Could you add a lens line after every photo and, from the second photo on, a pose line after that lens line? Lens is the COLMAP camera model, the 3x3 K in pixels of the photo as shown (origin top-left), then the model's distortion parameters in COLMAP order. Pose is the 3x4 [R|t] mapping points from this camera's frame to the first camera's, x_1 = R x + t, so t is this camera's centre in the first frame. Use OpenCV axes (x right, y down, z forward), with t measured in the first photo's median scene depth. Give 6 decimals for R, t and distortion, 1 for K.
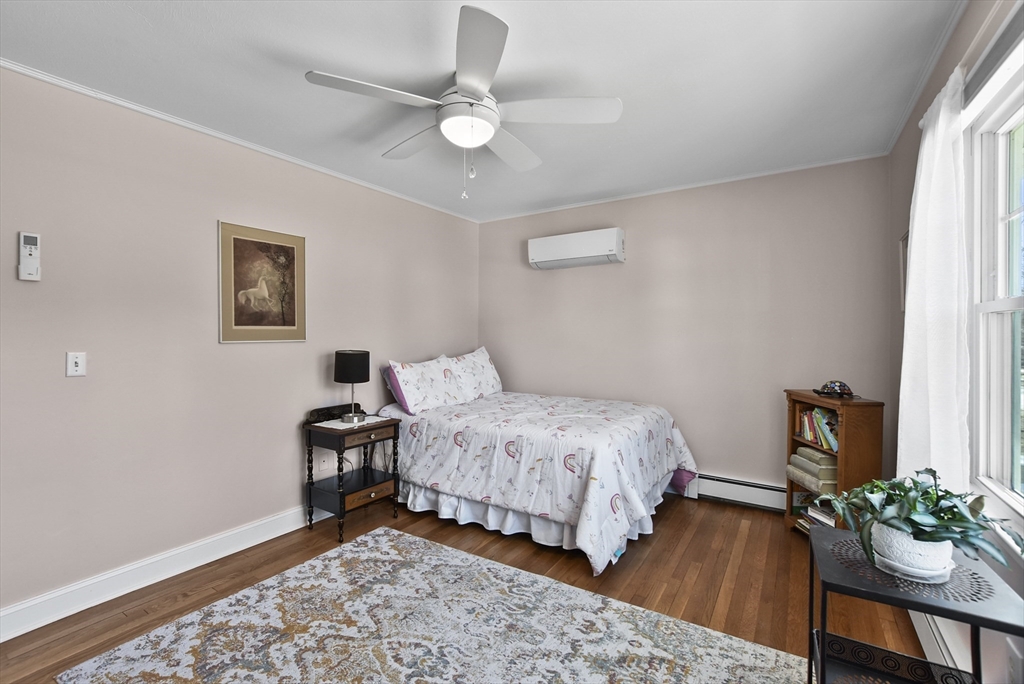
lens RADIAL K [[456.6, 0, 508.3], [0, 456.6, 338.9], [0, 0, 1]] dist [-0.009918, 0.001821]
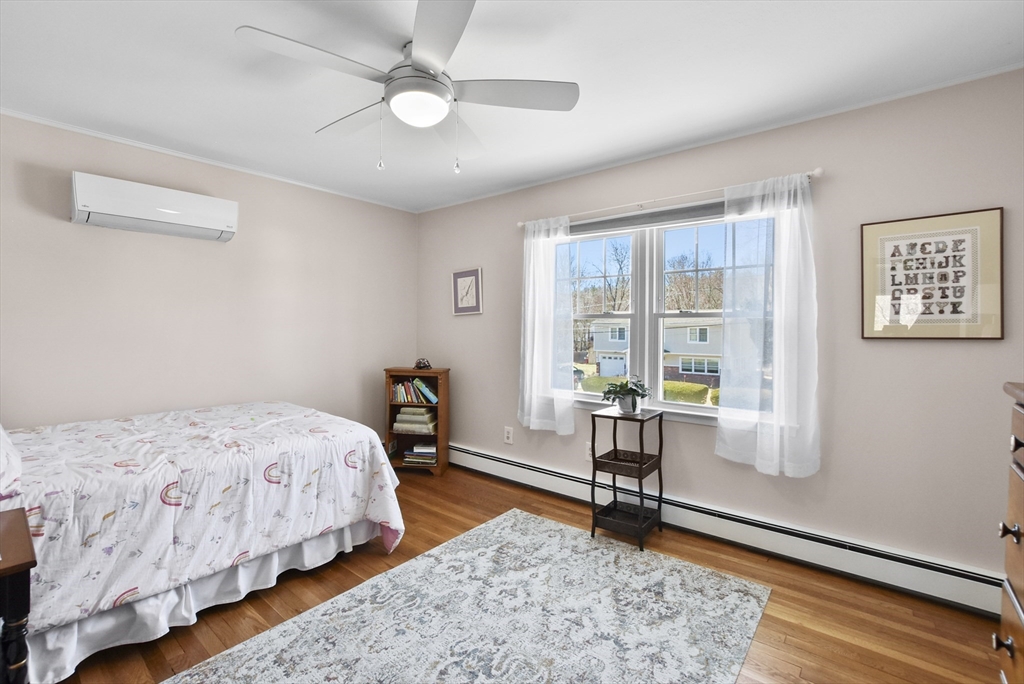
lens RADIAL K [[456.6, 0, 509.2], [0, 456.6, 334.1], [0, 0, 1]] dist [-0.009918, 0.001821]
pose [[0.111646, -0.009952, 0.993698, -0.769632], [0.005833, 0.999939, 0.009359, -0.001331], [-0.993731, 0.004751, 0.111697, 0.551825]]
